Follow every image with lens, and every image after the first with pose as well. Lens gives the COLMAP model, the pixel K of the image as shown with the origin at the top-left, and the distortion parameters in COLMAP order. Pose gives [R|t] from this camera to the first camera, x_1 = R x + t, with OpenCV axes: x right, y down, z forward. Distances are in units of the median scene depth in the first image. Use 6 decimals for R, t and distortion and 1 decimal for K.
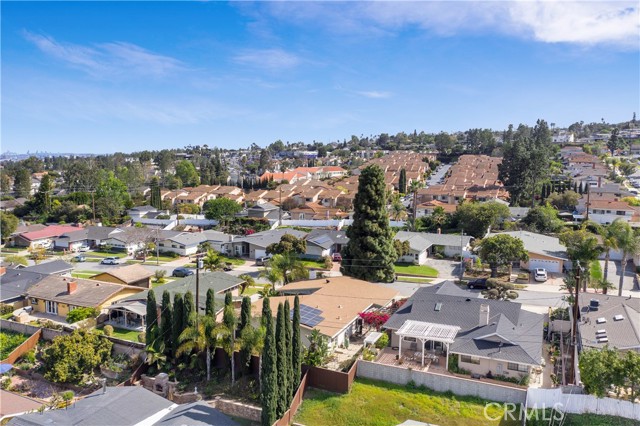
lens RADIAL K [[533.3, 0, 315.9], [0, 533.3, 213.2], [0, 0, 1]] dist [-0.011900, -0.004659]
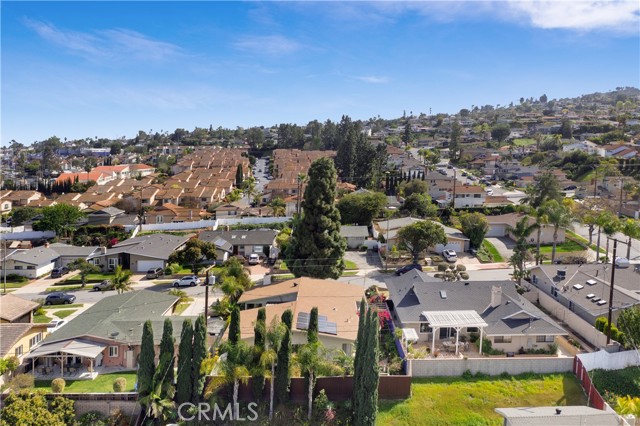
lens RADIAL K [[533.3, 0, 315.9], [0, 533.3, 213.2], [0, 0, 1]] dist [-0.011900, -0.004659]
pose [[0.897975, -0.065749, 0.435107, -0.290614], [0.062965, 0.997798, 0.020830, -0.010491], [-0.435518, 0.008691, 0.900138, 0.132709]]
